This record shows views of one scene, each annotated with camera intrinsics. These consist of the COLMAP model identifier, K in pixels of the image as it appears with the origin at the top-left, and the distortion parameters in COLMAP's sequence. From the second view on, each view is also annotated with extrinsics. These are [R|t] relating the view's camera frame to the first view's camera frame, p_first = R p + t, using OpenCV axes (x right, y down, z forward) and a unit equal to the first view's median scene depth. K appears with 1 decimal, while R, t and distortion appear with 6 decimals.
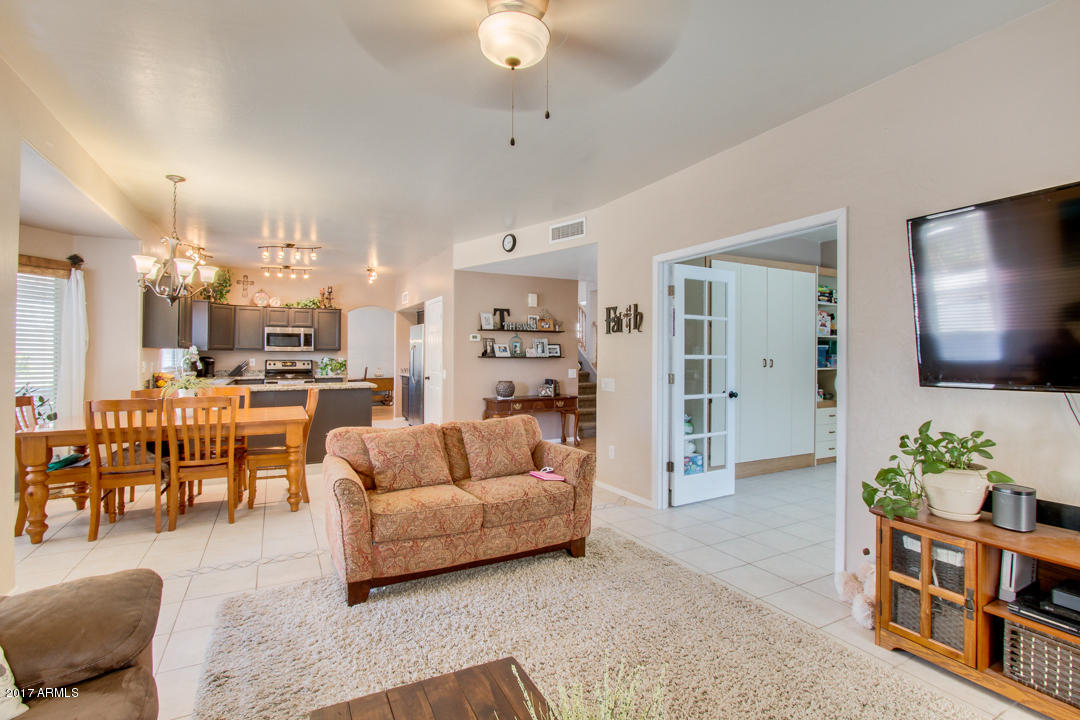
lens RADIAL K [[510.4, 0, 546.4], [0, 510.4, 353.2], [0, 0, 1]] dist [-0.014150, -0.000733]
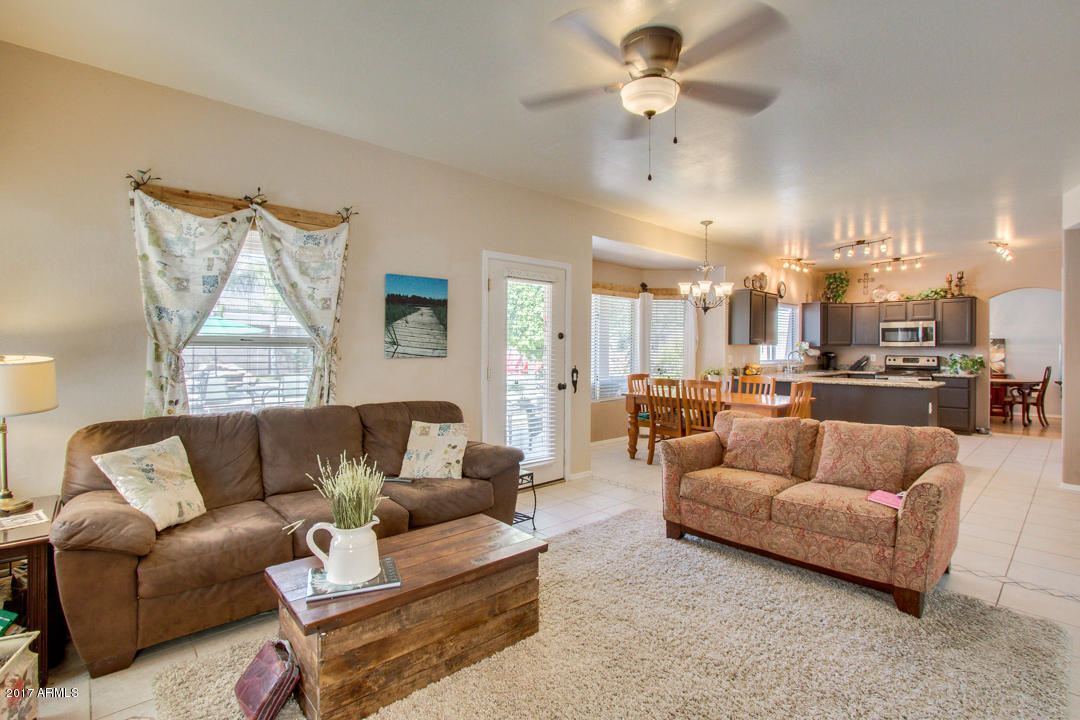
lens RADIAL K [[510.4, 0, 538.7], [0, 510.4, 351.1], [0, 0, 1]] dist [-0.014150, -0.000733]
pose [[0.245246, 0.002108, -0.969459, 0.253776], [0.001825, 0.999995, 0.002636, 0.001022], [0.969459, -0.002416, 0.245241, 0.104993]]
